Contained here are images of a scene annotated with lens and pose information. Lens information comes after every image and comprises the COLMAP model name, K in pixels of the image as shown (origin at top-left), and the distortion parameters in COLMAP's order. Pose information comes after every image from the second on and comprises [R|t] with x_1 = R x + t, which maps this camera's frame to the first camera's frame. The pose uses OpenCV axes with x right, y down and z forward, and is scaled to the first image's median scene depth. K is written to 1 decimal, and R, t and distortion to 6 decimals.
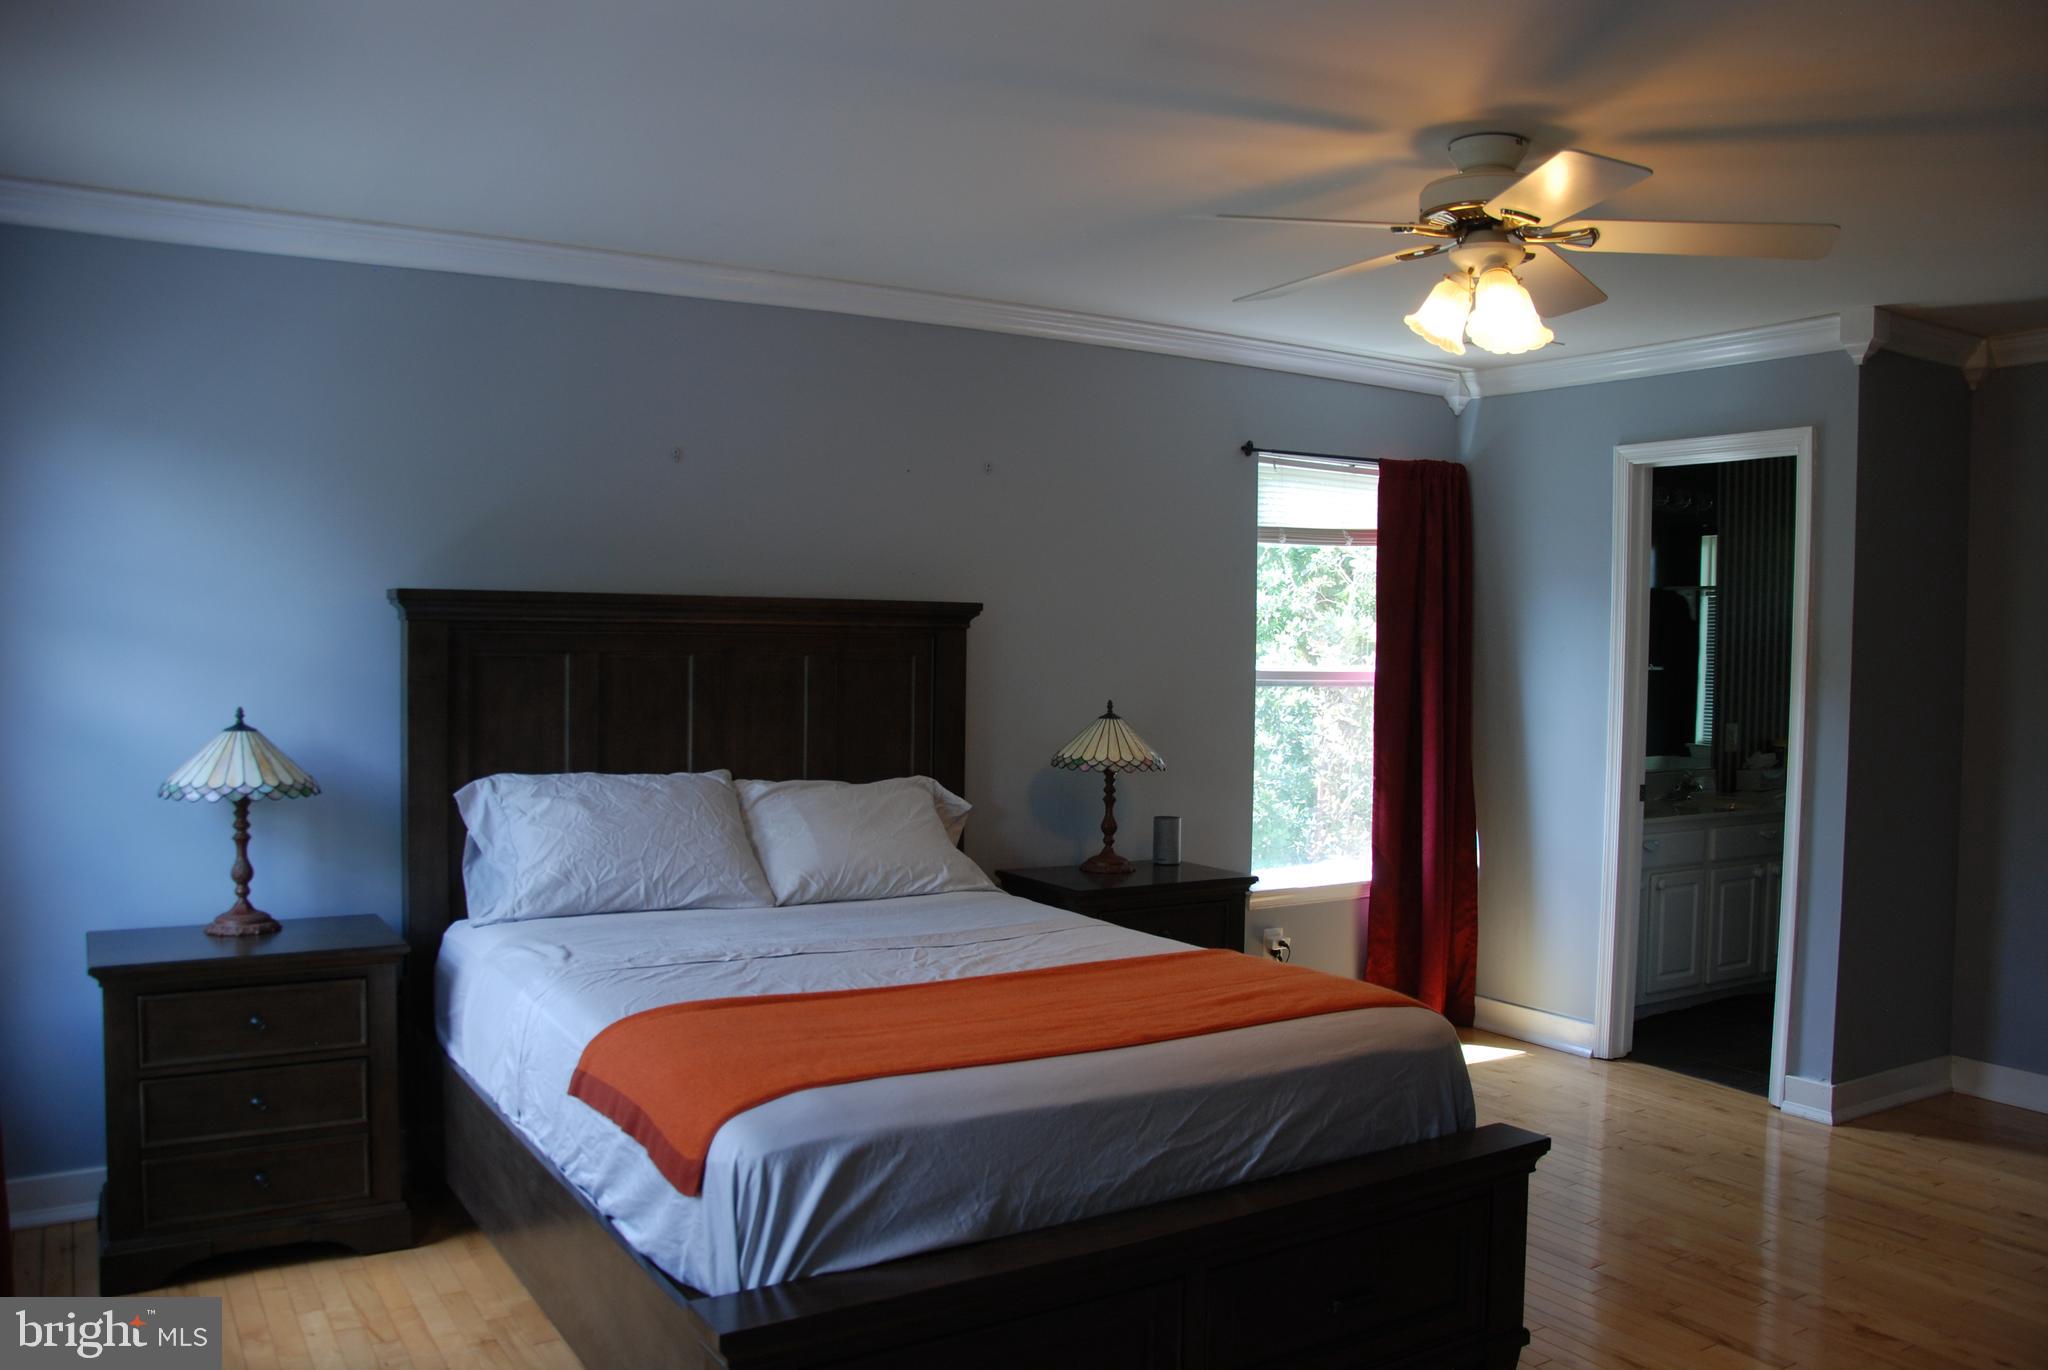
lens RADIAL K [[1626.6, 0, 1024.0], [0, 1626.6, 685.0], [0, 0, 1]] dist [-0.120944, 0.008350]
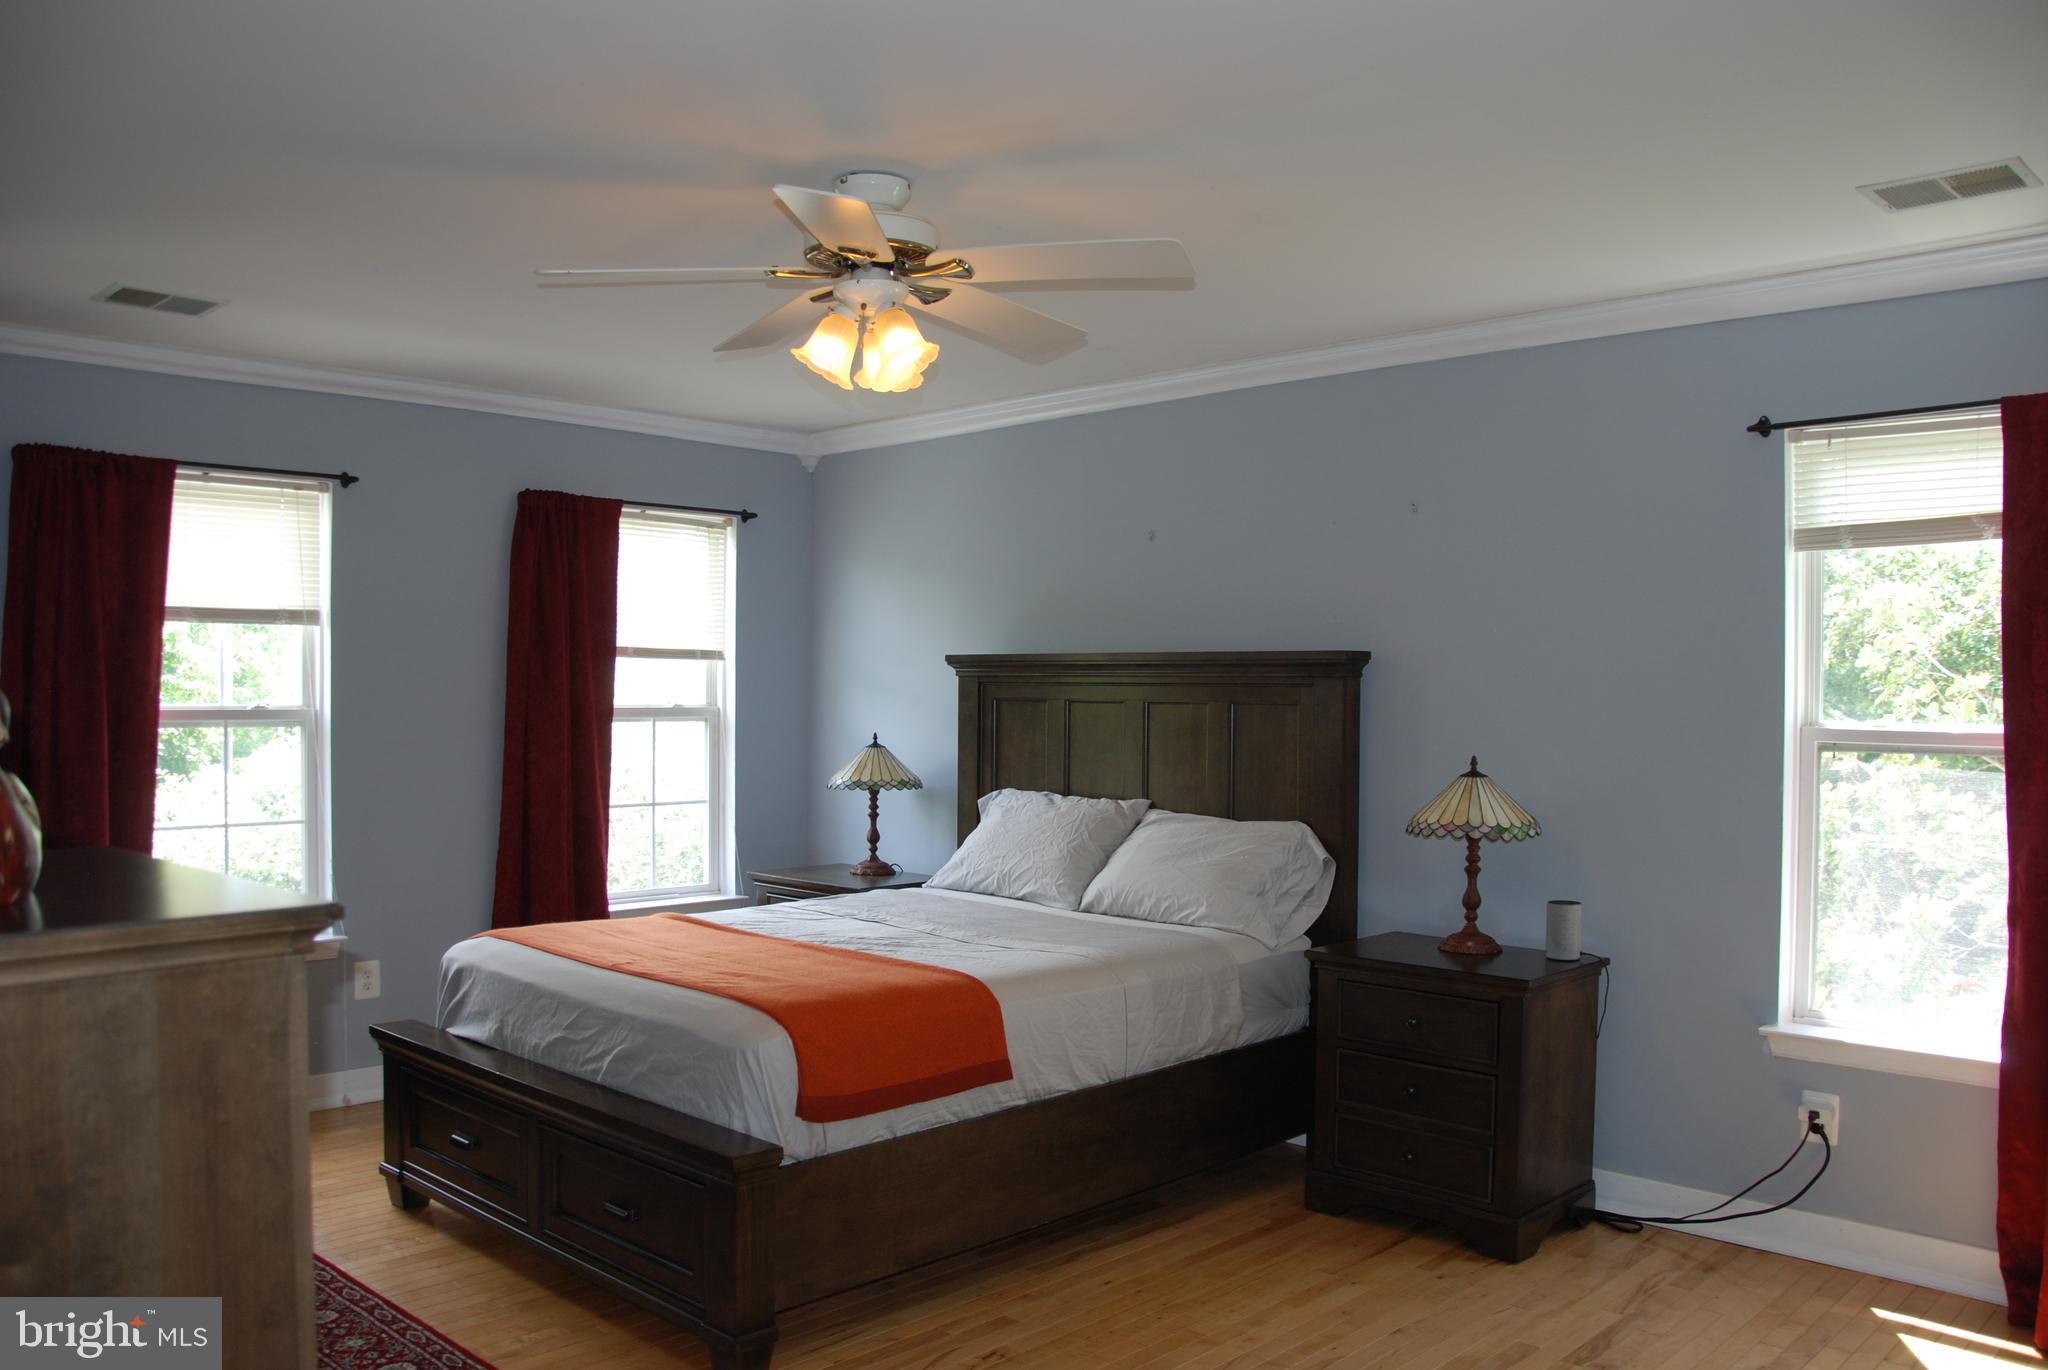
lens RADIAL K [[1626.6, 0, 1024.0], [0, 1626.6, 685.0], [0, 0, 1]] dist [-0.120944, 0.008350]
pose [[0.241056, -0.014803, -0.970398, 0.833297], [-0.033642, 0.999155, -0.023599, -0.000283], [0.969928, 0.038334, 0.240354, 0.557035]]
